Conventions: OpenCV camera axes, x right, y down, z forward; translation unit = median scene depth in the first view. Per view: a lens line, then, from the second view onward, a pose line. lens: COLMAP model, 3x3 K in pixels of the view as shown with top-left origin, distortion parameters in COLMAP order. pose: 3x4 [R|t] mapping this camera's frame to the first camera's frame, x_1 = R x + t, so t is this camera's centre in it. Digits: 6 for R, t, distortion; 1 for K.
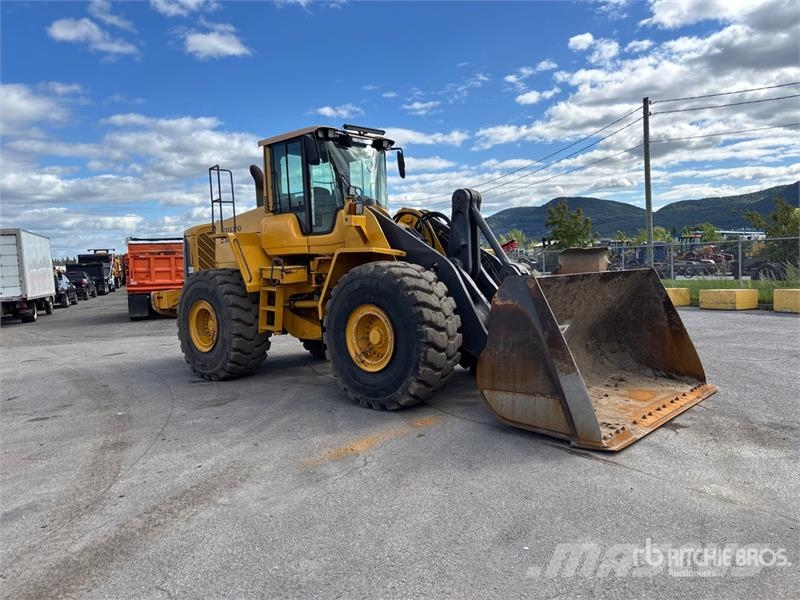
lens RADIAL K [[600.1, 0, 398.5], [0, 600.1, 318.8], [0, 0, 1]] dist [0.071087, 0.000212]
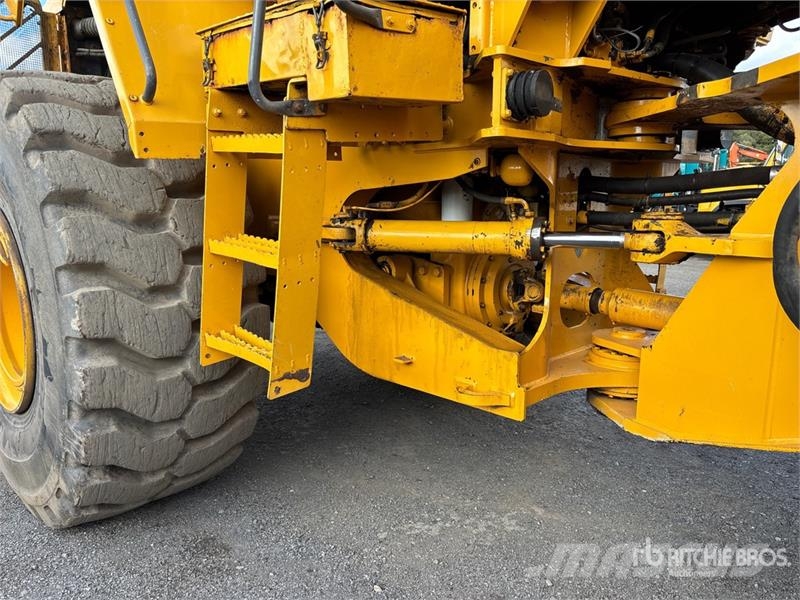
lens RADIAL K [[606.7, 0, 404.6], [0, 606.7, 302.0], [0, 0, 1]] dist [0.039470, -0.050856]
pose [[0.998470, 0.049645, -0.024373, -0.181965], [-0.047310, 0.994955, 0.088472, -0.023591], [0.028642, -0.087183, 0.995780, 0.922486]]
